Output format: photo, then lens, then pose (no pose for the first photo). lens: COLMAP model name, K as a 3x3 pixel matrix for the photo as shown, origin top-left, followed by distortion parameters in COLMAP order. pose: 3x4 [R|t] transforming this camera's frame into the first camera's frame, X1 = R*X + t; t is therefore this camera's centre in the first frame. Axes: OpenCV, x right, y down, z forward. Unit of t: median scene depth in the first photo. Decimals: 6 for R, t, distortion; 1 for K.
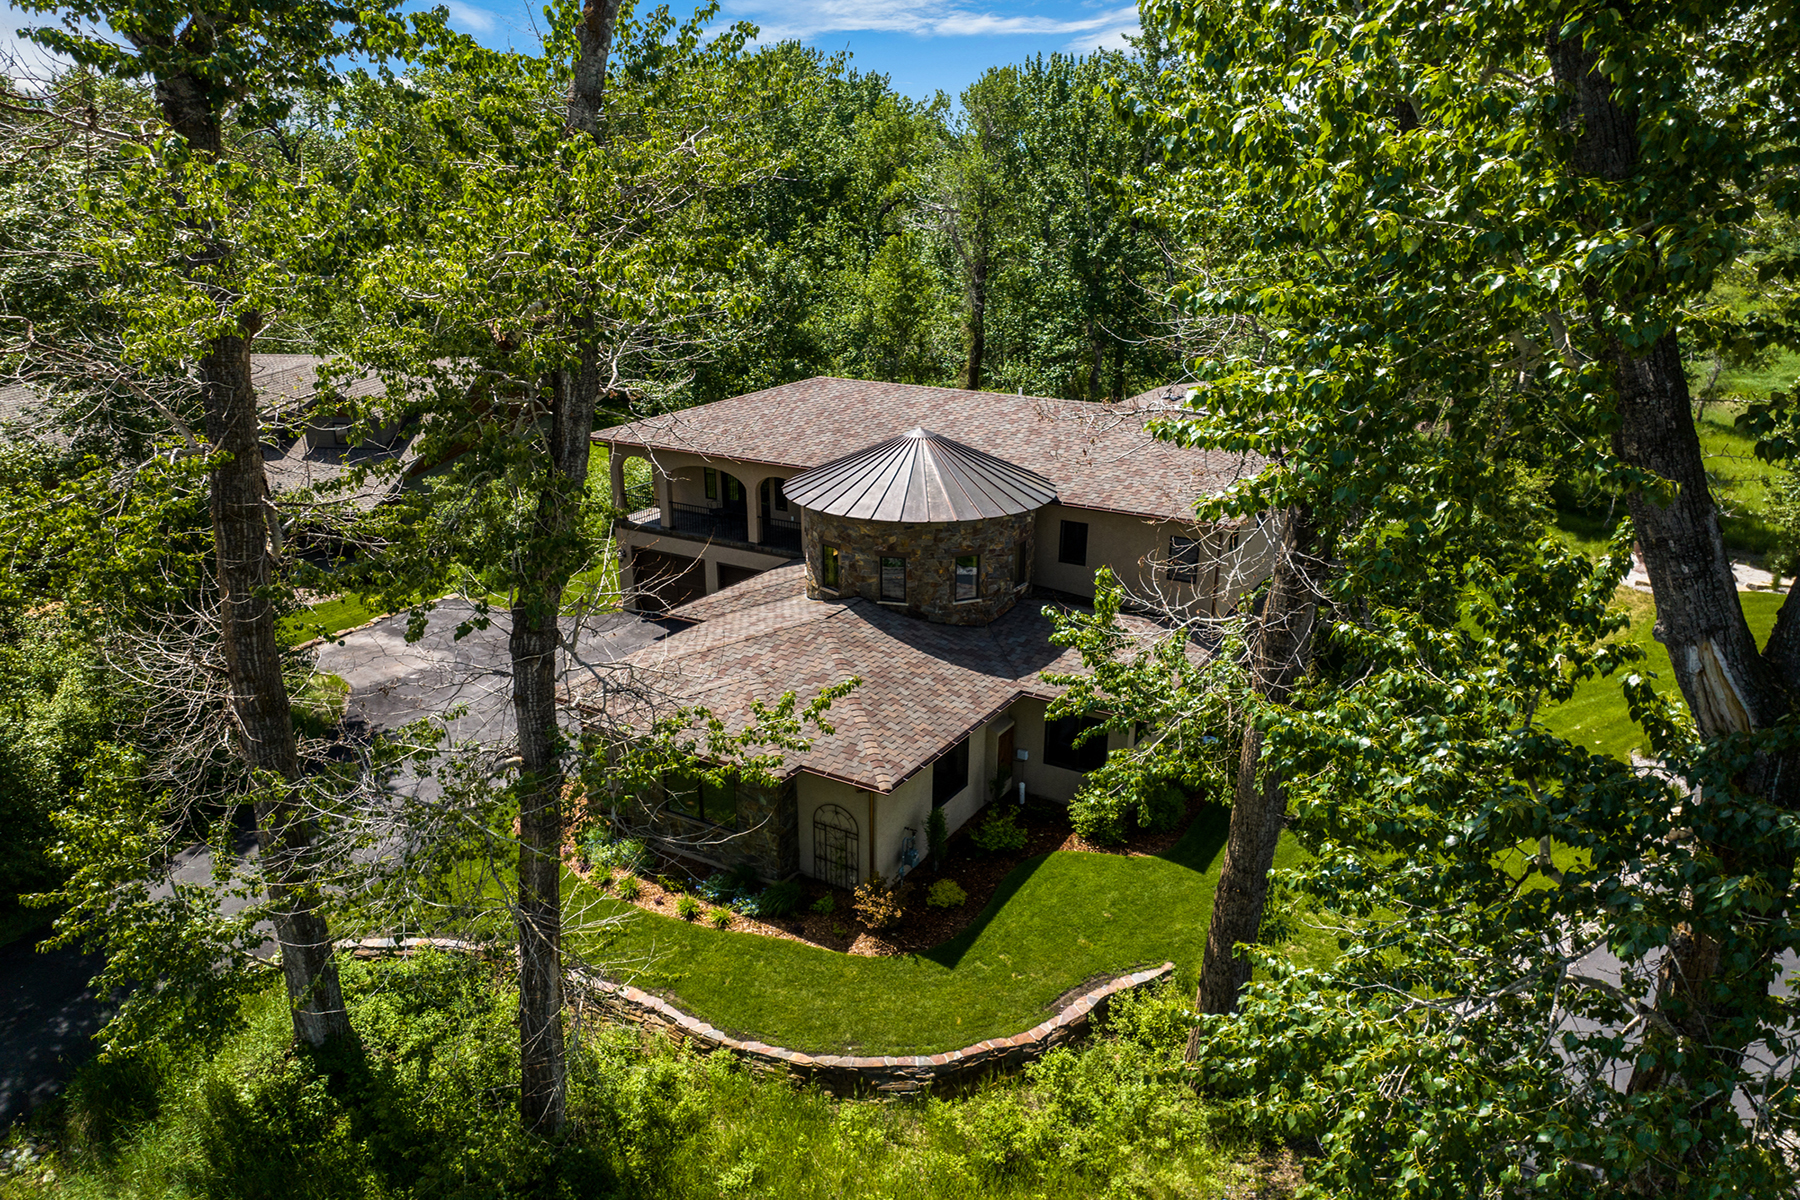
lens RADIAL K [[1271.3, 0, 900.0], [0, 1271.3, 600.0], [0, 0, 1]] dist [0.005690, 0.000378]
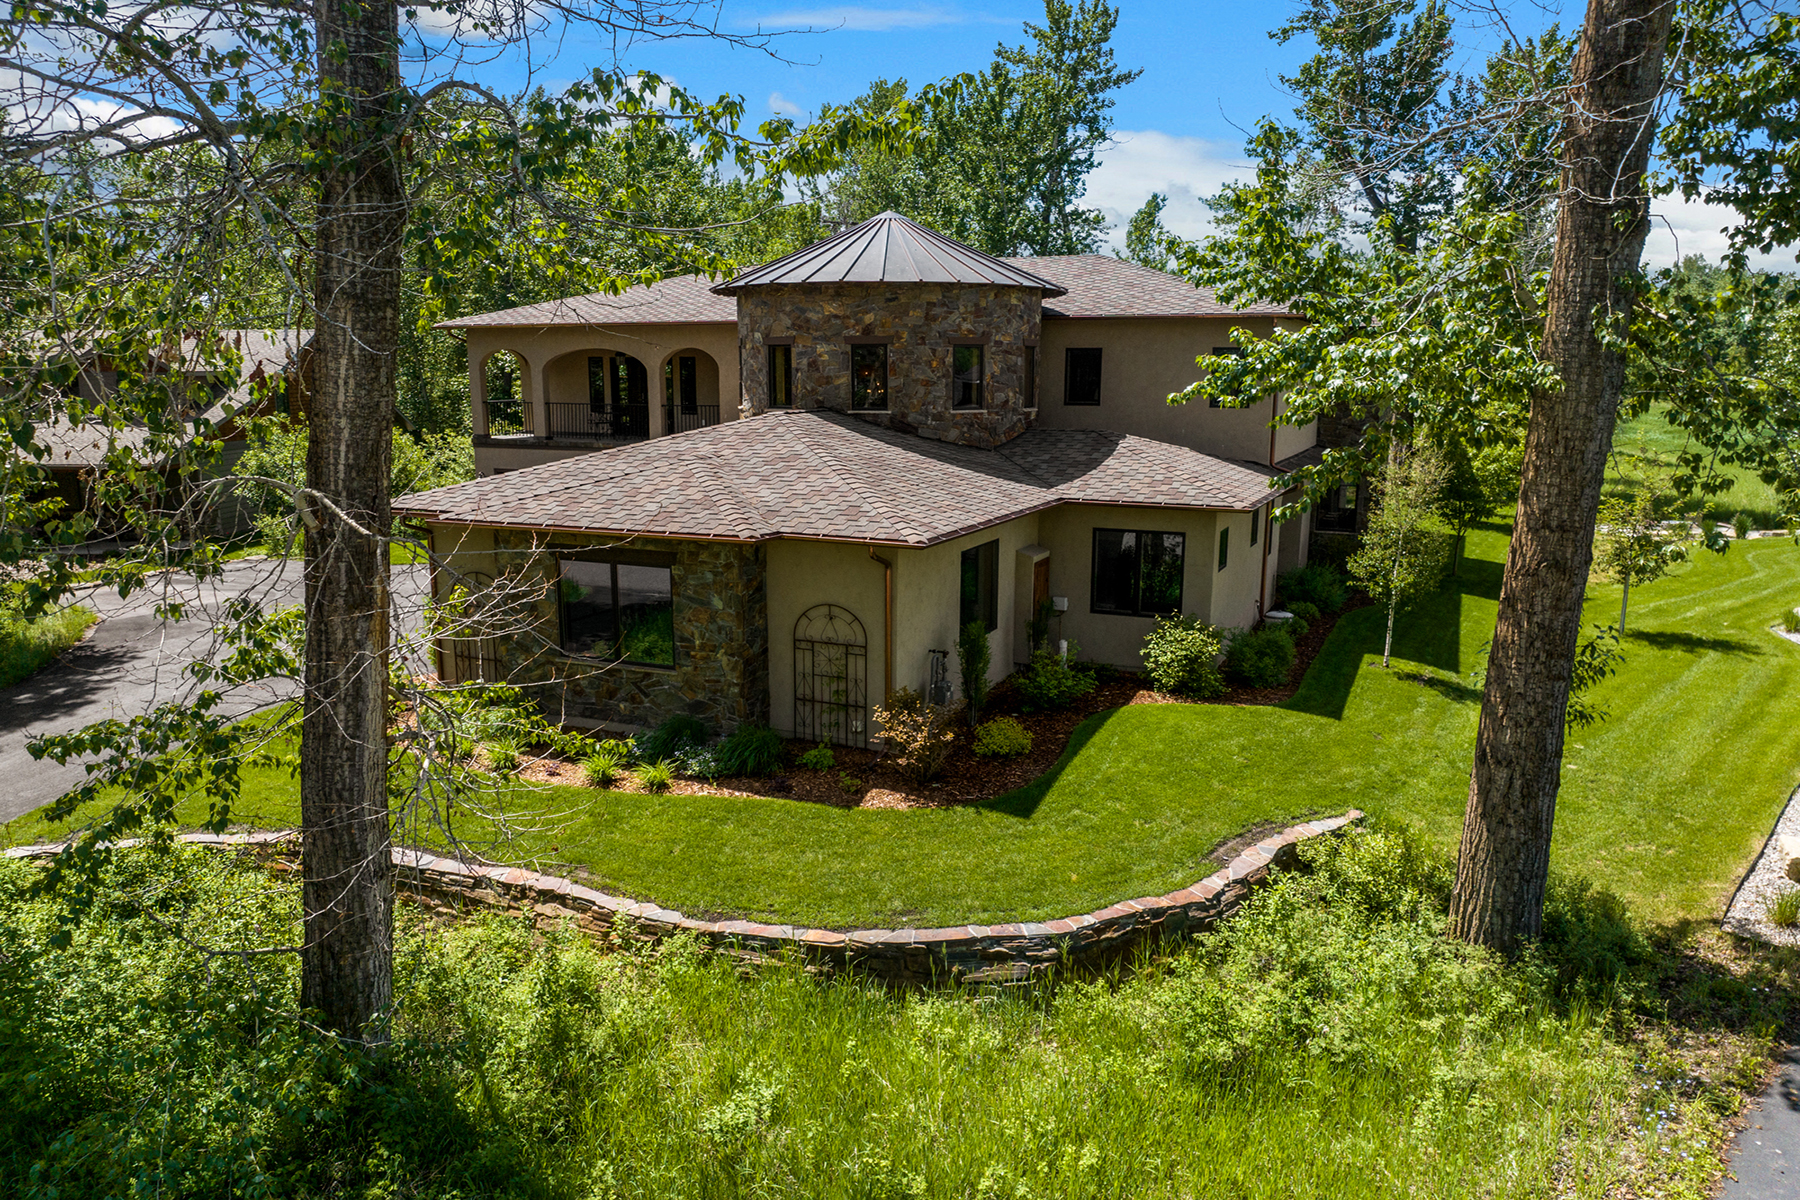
lens RADIAL K [[1271.3, 0, 900.0], [0, 1271.3, 600.0], [0, 0, 1]] dist [0.005690, 0.000378]
pose [[0.993700, -0.033614, 0.106909, -0.096494], [0.045877, 0.992375, -0.114397, 0.269882], [-0.102249, 0.118581, 0.987666, 0.406869]]
